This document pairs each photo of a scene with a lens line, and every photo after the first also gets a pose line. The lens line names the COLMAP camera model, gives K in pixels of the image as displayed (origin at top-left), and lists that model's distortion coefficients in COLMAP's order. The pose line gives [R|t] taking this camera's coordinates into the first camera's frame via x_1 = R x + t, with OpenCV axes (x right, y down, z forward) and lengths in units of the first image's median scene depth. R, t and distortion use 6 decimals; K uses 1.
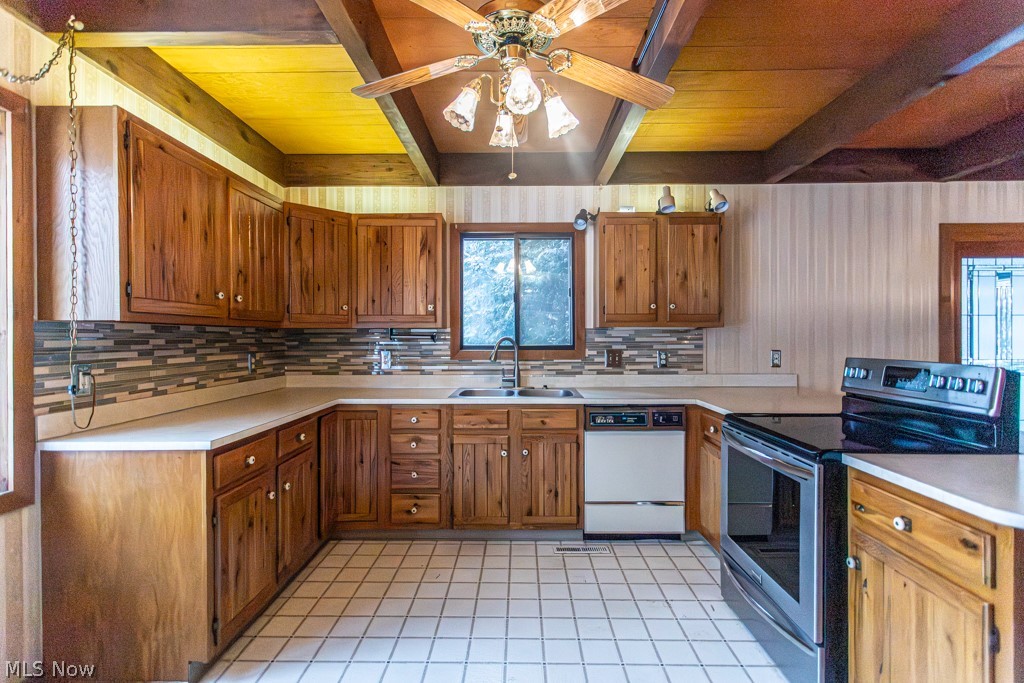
lens RADIAL K [[486.3, 0, 511.4], [0, 486.3, 340.8], [0, 0, 1]] dist [0.006864, -0.000369]
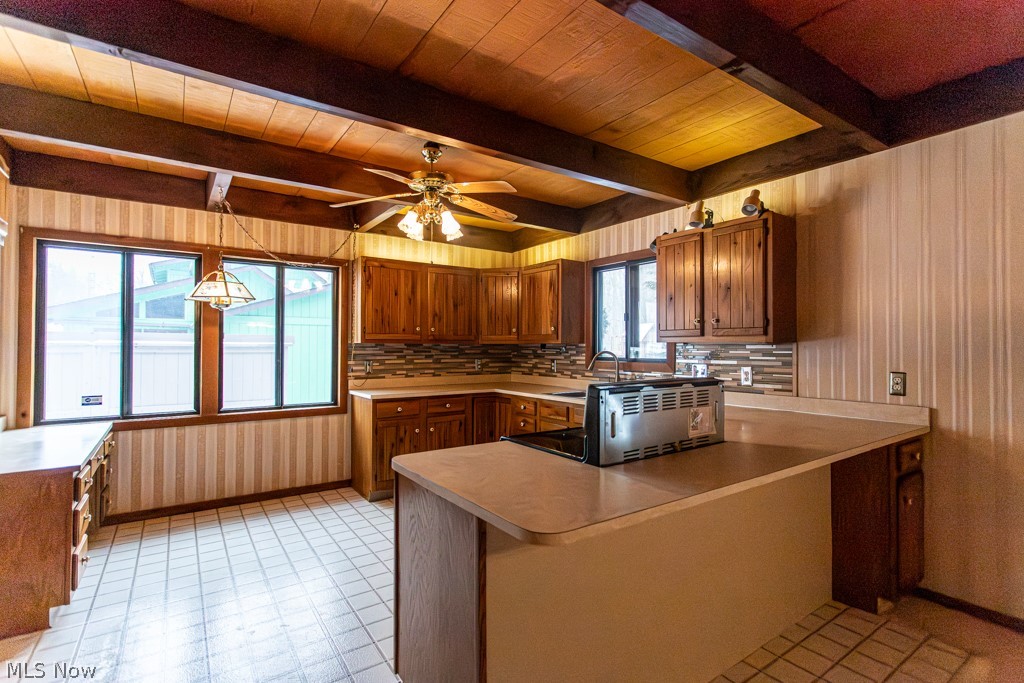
lens RADIAL K [[486.3, 0, 512.3], [0, 486.3, 342.5], [0, 0, 1]] dist [0.006864, -0.000369]
pose [[0.577847, -0.003391, -0.816138, 0.969366], [-0.009353, 0.999898, -0.010776, -0.015041], [0.816091, 0.013860, 0.577757, 0.123904]]
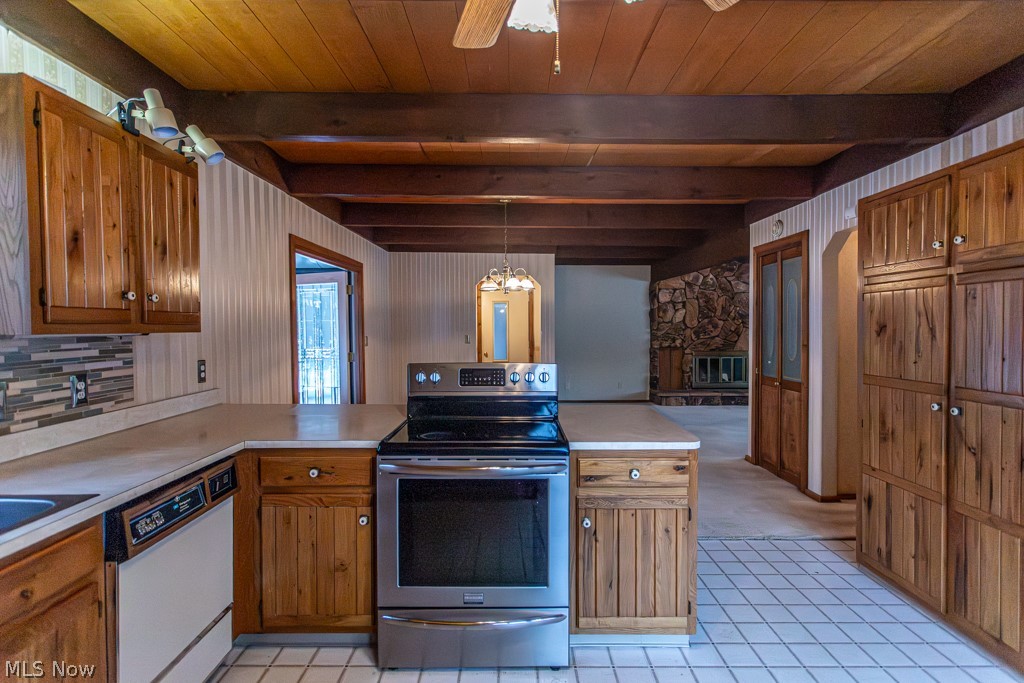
lens RADIAL K [[514.1, 0, 514.3], [0, 514.1, 340.7], [0, 0, 1]] dist [0.006794, 0.000212]
pose [[-0.016290, -0.027916, 0.999478, -0.330072], [0.011899, 0.999534, 0.028111, -0.034022], [-0.999797, 0.012351, -0.015950, 0.626468]]
